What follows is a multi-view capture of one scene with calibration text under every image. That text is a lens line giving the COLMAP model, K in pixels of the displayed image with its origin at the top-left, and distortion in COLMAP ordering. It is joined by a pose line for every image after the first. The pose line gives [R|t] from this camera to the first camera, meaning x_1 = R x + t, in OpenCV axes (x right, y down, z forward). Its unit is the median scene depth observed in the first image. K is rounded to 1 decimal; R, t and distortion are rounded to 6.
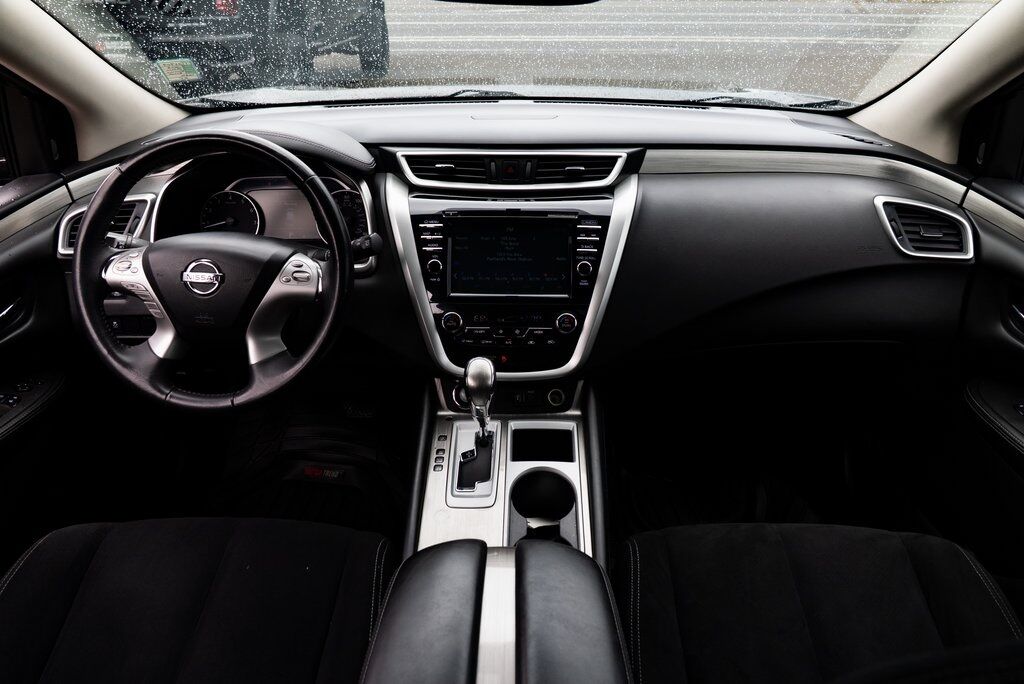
lens RADIAL K [[696.6, 0, 512.0], [0, 696.6, 342.0], [0, 0, 1]] dist [-0.036568, 0.022936]
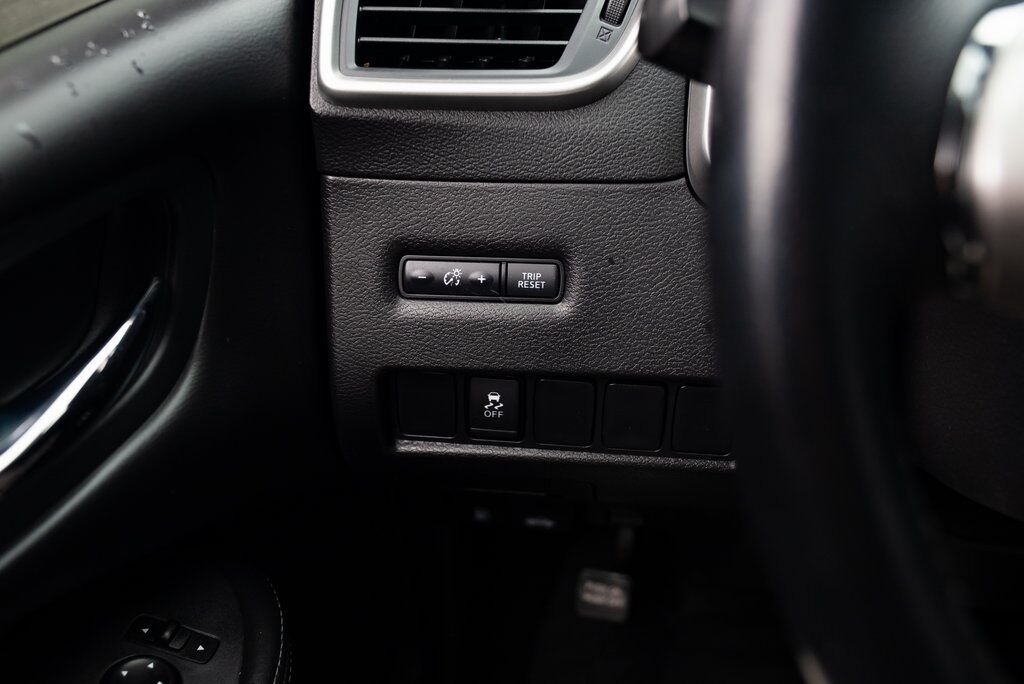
lens RADIAL K [[924.0, 0, 512.0], [0, 924.0, 342.0], [0, 0, 1]] dist [-0.010422, 0.006511]
pose [[0.994862, 0.051552, -0.087129, -0.563780], [-0.051359, 0.998670, 0.004462, -0.051210], [0.087244, 0.000036, 0.996187, 0.703985]]
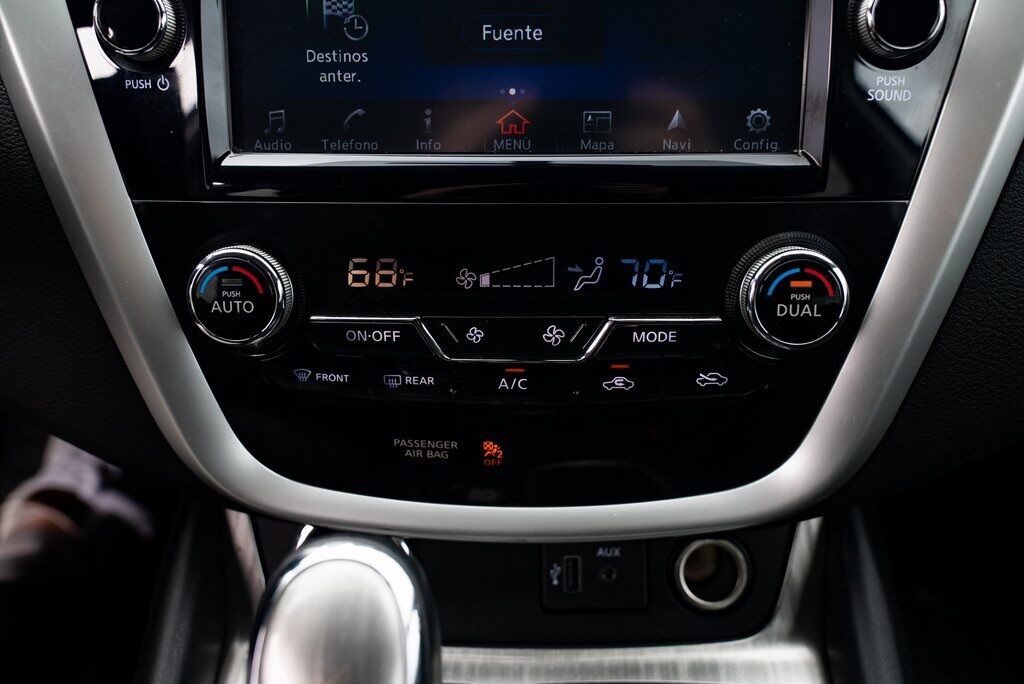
lens RADIAL K [[924.0, 0, 512.0], [0, 924.0, 342.0], [0, 0, 1]] dist [-0.010422, 0.006511]
pose [[0.999412, -0.003199, -0.034128, 0.004555], [0.009079, 0.984778, 0.173582, -0.059530], [0.033053, -0.173790, 0.984228, 0.706499]]
